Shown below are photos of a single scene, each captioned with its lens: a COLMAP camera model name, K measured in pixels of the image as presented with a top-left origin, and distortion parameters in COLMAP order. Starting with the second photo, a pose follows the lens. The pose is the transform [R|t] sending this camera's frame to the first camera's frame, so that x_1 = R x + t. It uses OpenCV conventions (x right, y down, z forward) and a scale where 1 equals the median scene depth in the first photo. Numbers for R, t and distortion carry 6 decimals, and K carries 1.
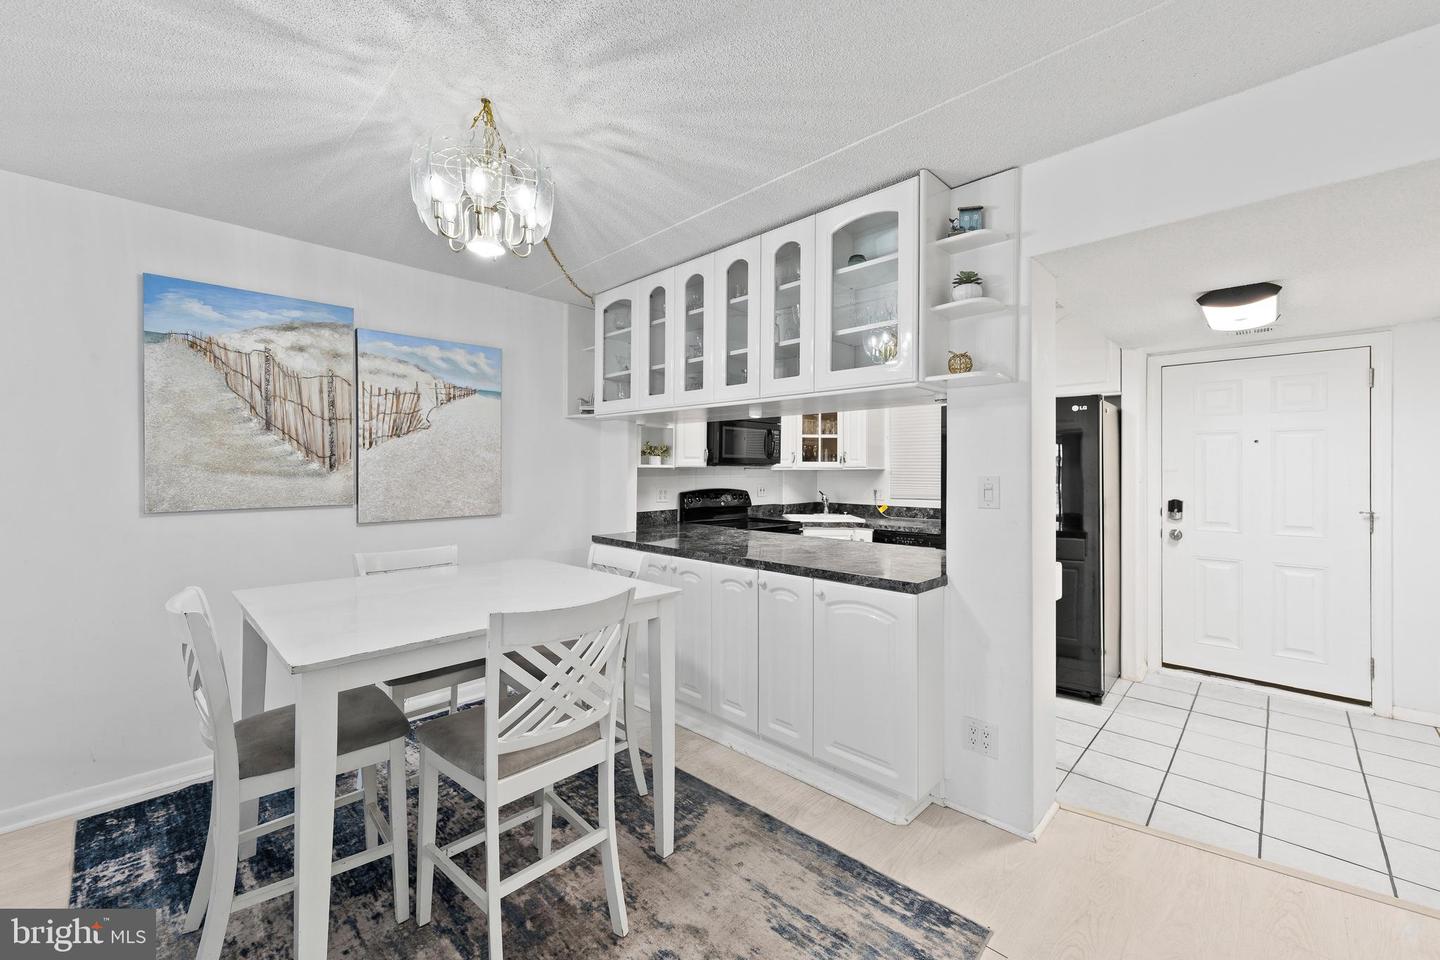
lens RADIAL K [[573.5, 0, 714.9], [0, 573.5, 471.0], [0, 0, 1]] dist [0.007644, -0.000781]
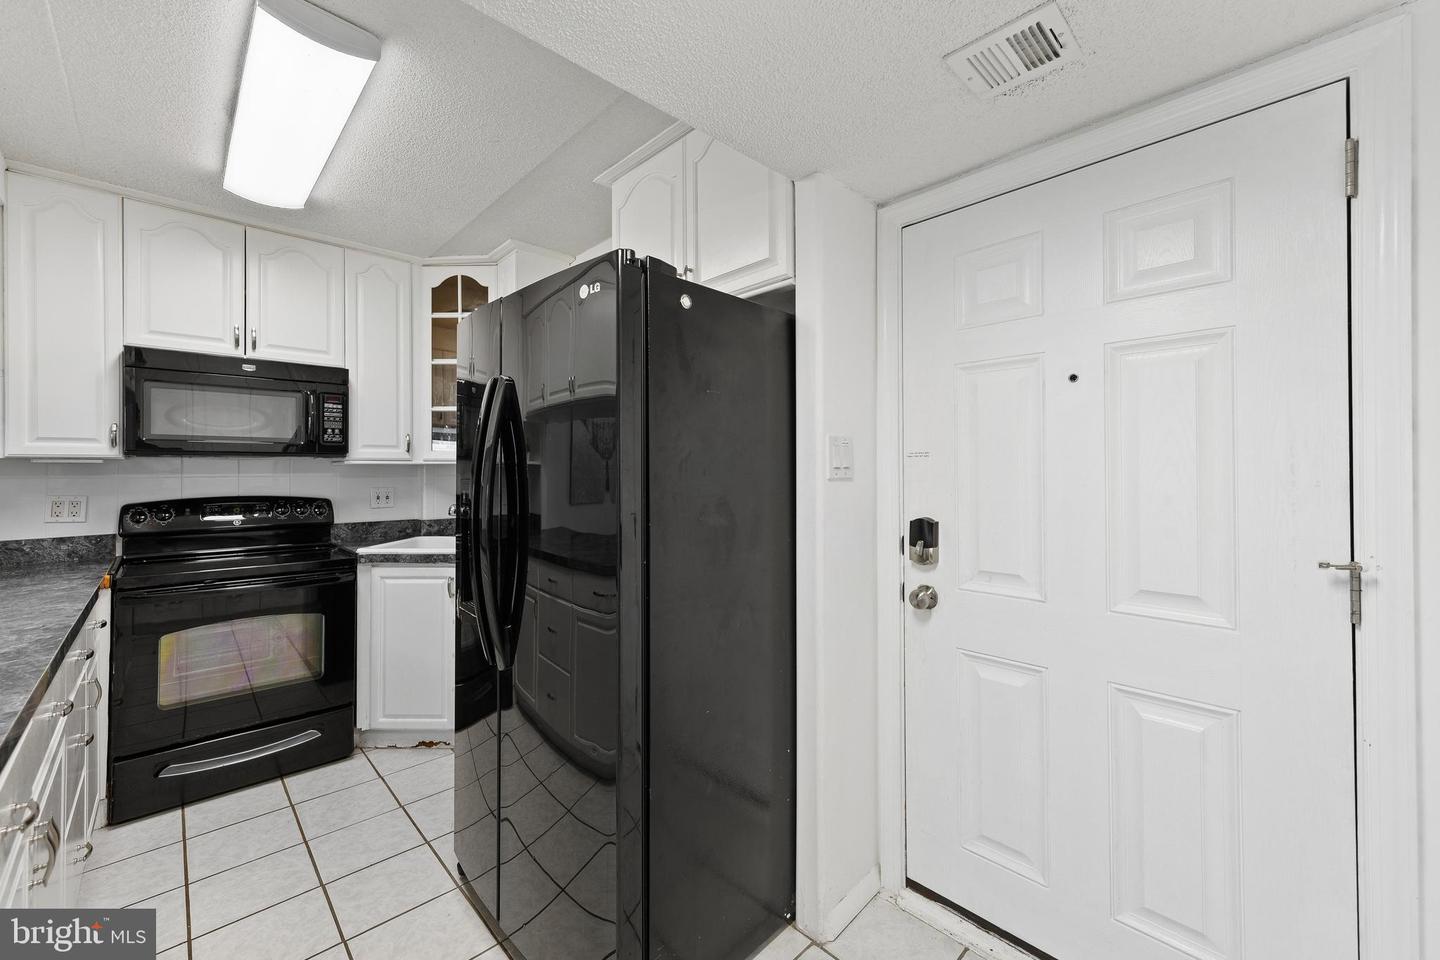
lens RADIAL K [[573.5, 0, 721.5], [0, 573.5, 468.9], [0, 0, 1]] dist [0.007644, -0.000781]
pose [[0.999233, -0.009115, -0.038096, 0.549454], [0.008942, 0.999949, -0.004686, 0.009882], [0.038136, 0.004341, 0.999263, 0.457505]]
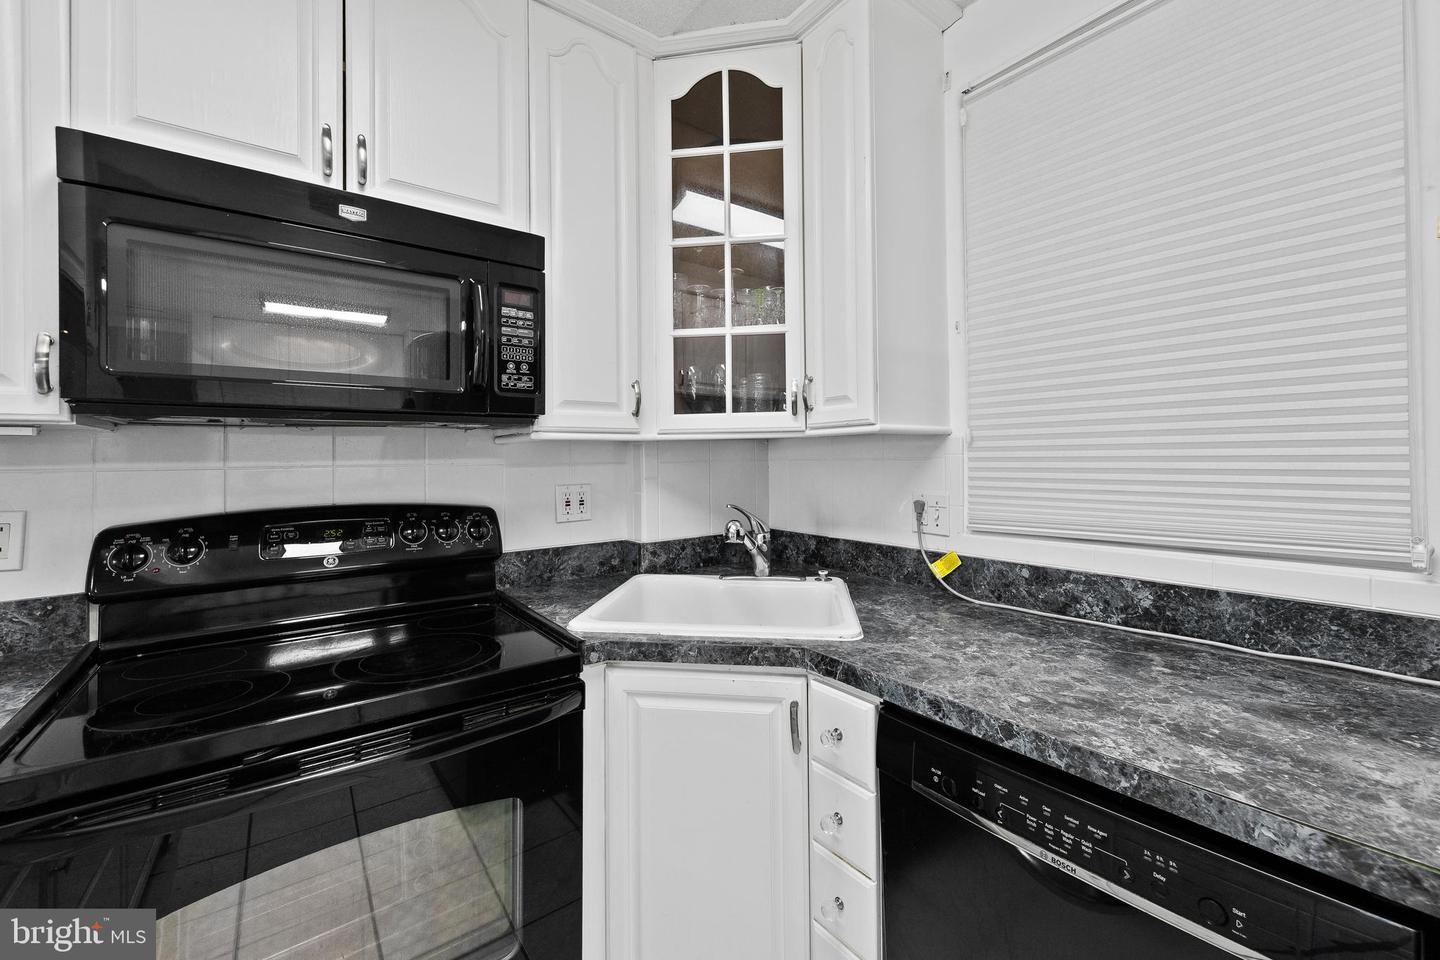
lens RADIAL K [[573.5, 0, 716.1], [0, 573.5, 451.7], [0, 0, 1]] dist [0.007644, -0.000781]
pose [[0.988124, -0.018356, -0.152555, 0.253942], [0.016653, 0.999784, -0.012431, 0.010180], [0.152751, 0.009743, 0.988217, 0.786711]]
